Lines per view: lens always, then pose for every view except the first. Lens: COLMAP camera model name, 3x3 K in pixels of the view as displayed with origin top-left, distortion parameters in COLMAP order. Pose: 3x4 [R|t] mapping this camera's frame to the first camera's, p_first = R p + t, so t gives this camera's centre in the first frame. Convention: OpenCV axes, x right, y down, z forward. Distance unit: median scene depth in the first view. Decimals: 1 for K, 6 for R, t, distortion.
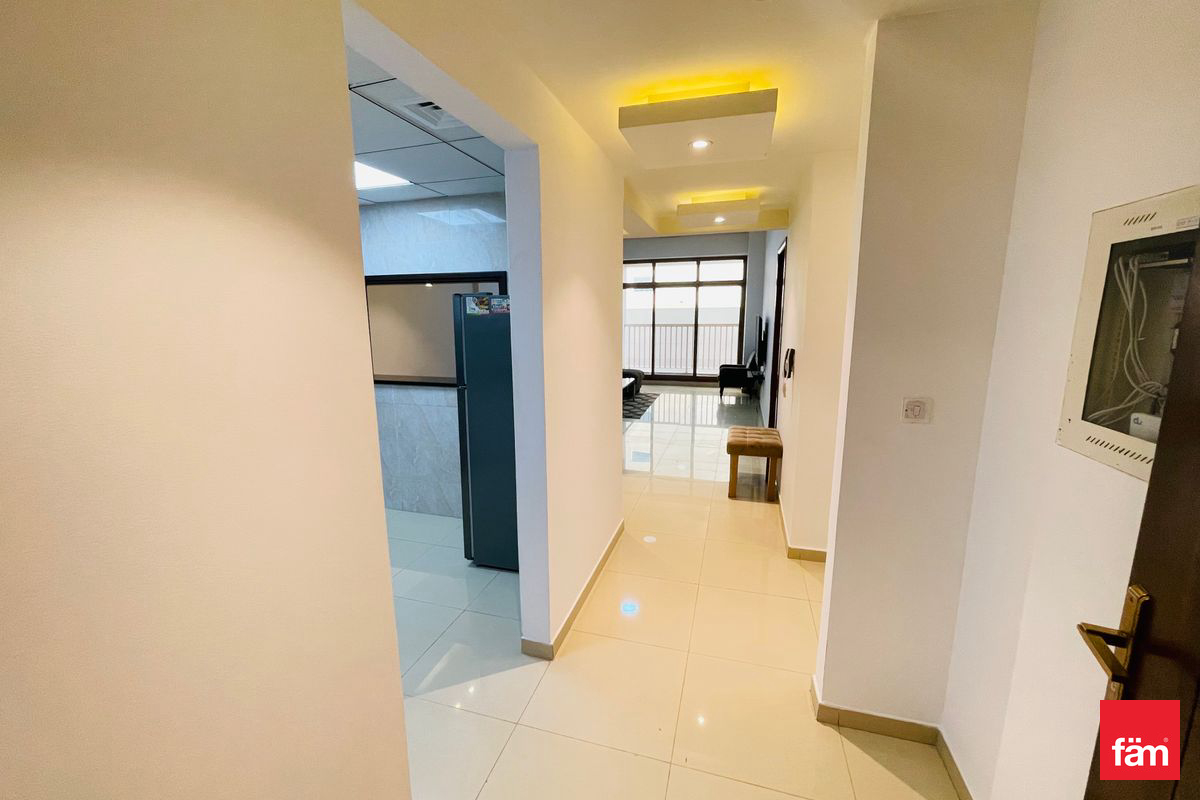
lens RADIAL K [[484.7, 0, 595.9], [0, 484.7, 399.4], [0, 0, 1]] dist [-0.004020, 0.000184]
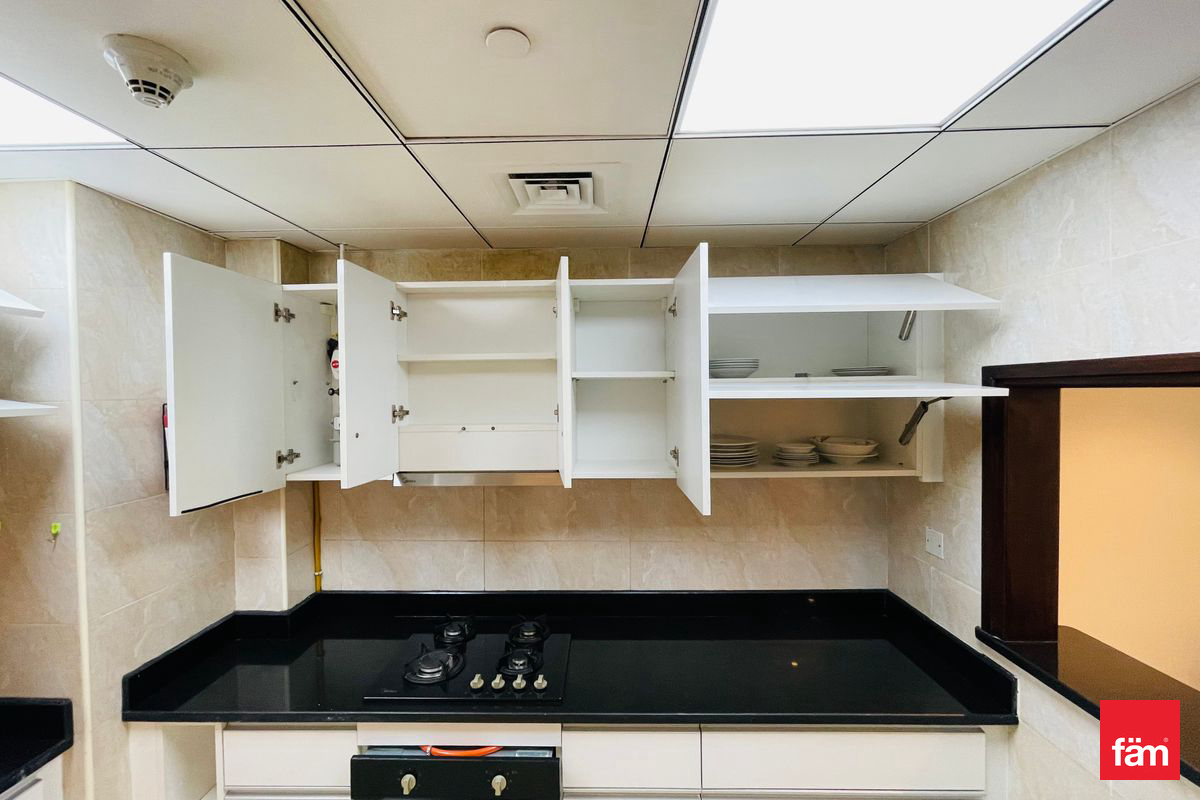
lens RADIAL K [[484.7, 0, 595.9], [0, 484.7, 399.4], [0, 0, 1]] dist [-0.004020, 0.000184]
pose [[0.265299, 0.020137, -0.963956, -0.267916], [-0.160192, 0.986807, -0.023473, -0.196712], [0.950765, 0.160646, 0.265025, 0.704349]]
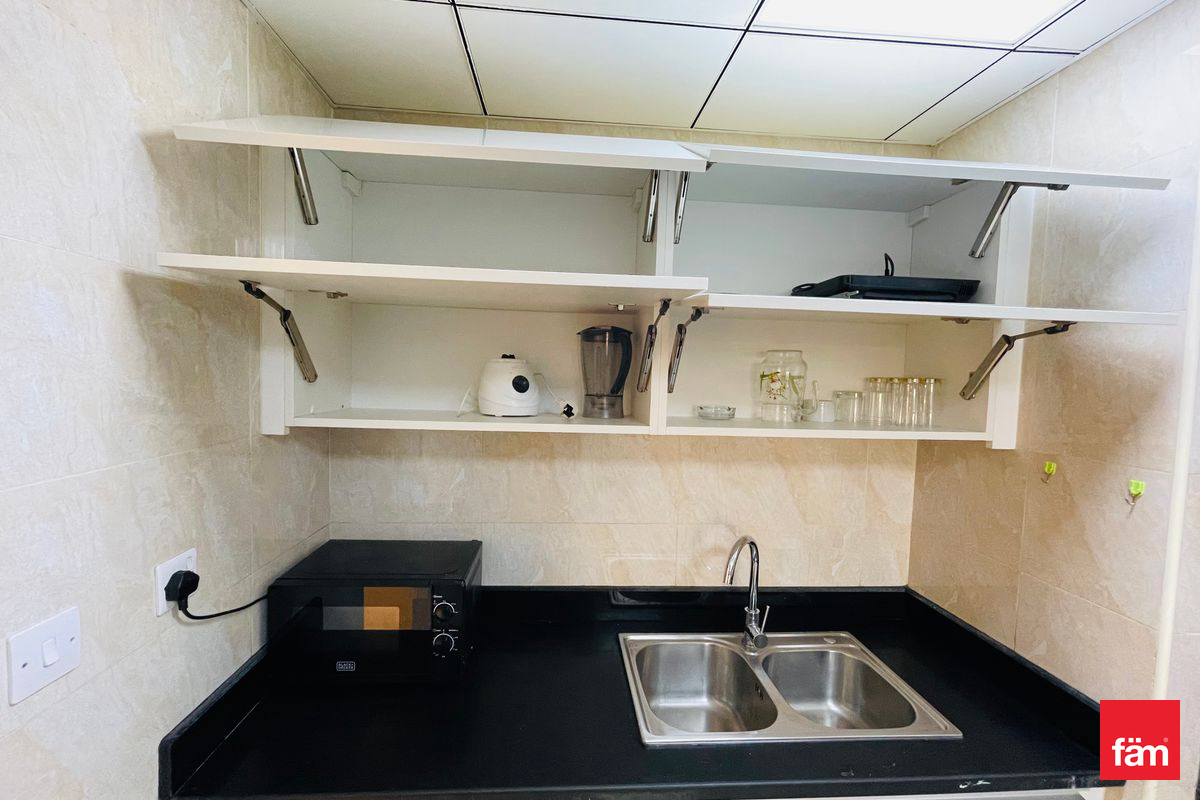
lens RADIAL K [[482.3, 0, 595.4], [0, 482.3, 396.9], [0, 0, 1]] dist [-0.001143, 0.000158]
pose [[-0.936491, -0.002919, -0.350679, -0.359938], [-0.084152, 0.972619, 0.216634, -0.117780], [0.340445, 0.232386, -0.911095, 0.542817]]
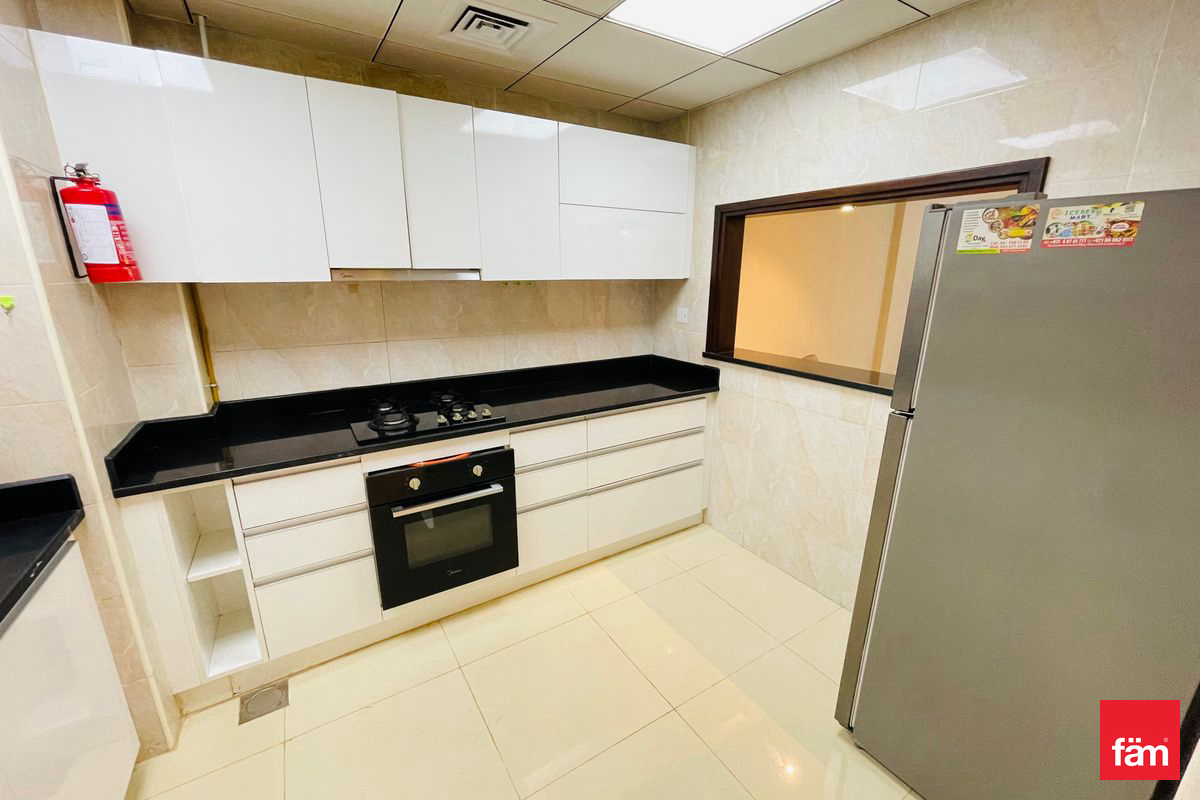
lens RADIAL K [[484.7, 0, 595.9], [0, 484.7, 399.4], [0, 0, 1]] dist [-0.004020, 0.000184]
pose [[0.753028, 0.175762, -0.634079, -0.185489], [-0.121705, 0.984241, 0.128289, -0.056064], [0.646635, -0.019435, 0.762552, 0.408570]]
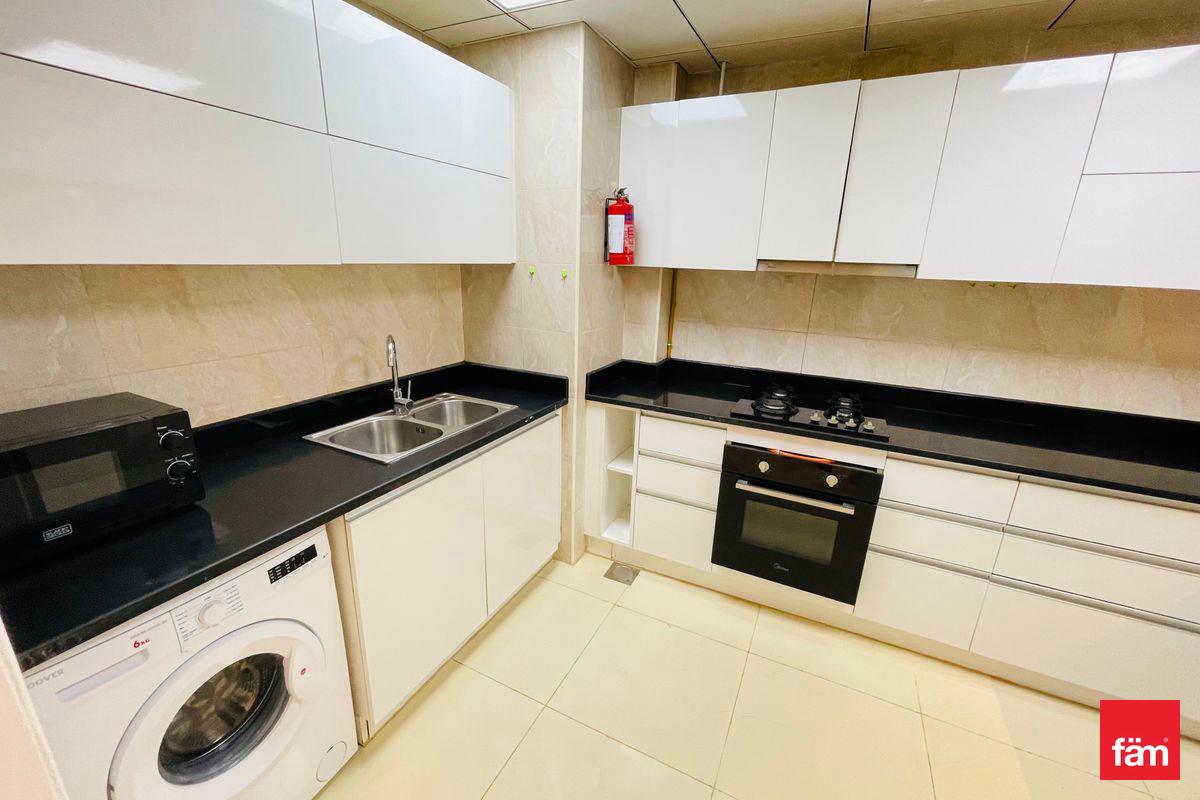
lens RADIAL K [[486.2, 0, 598.7], [0, 486.2, 397.1], [0, 0, 1]] dist [-0.000637, -0.000190]
pose [[-0.167236, 0.276516, -0.946346, -0.110273], [-0.201750, 0.929954, 0.307379, -0.083162], [0.965054, 0.242331, -0.099735, 0.550793]]
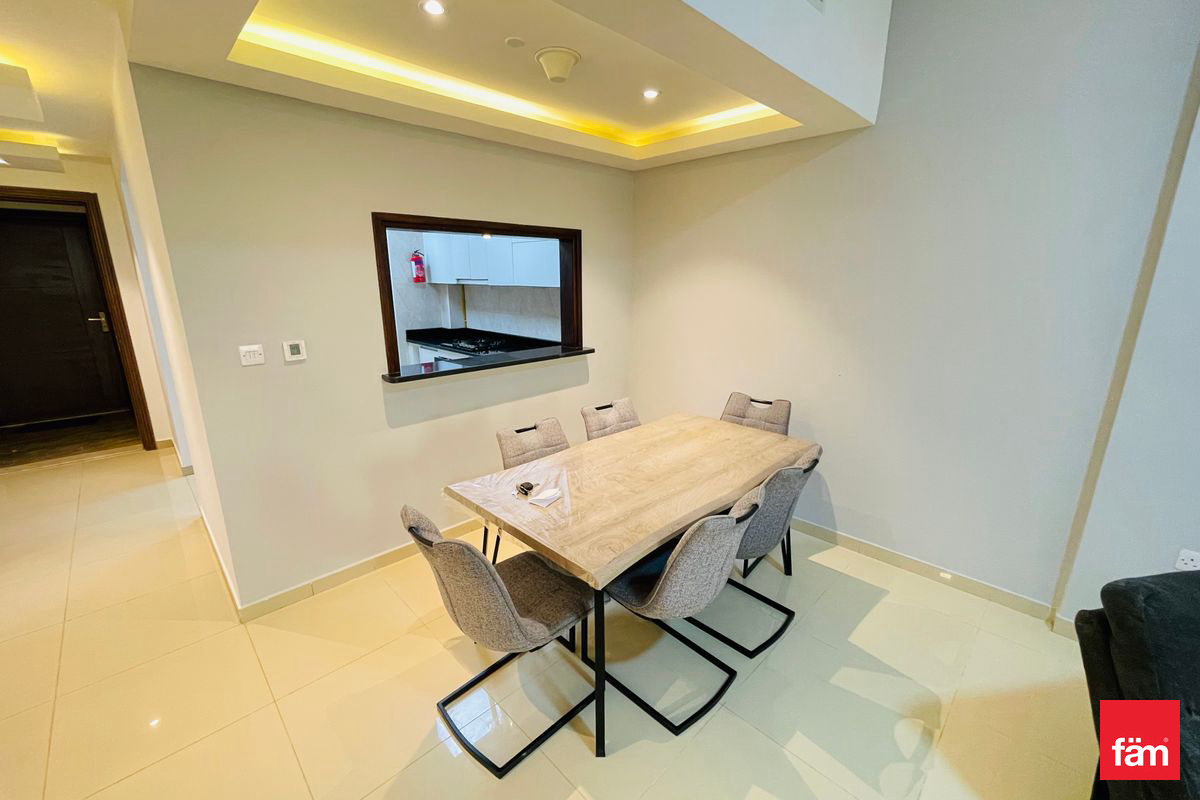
lens RADIAL K [[484.7, 0, 595.9], [0, 484.7, 399.4], [0, 0, 1]] dist [-0.004020, 0.000184]
pose [[-0.482752, 0.222128, -0.847119, 0.334580], [-0.152262, 0.931278, 0.330966, -0.313188], [0.862419, 0.288758, -0.415754, 1.756828]]
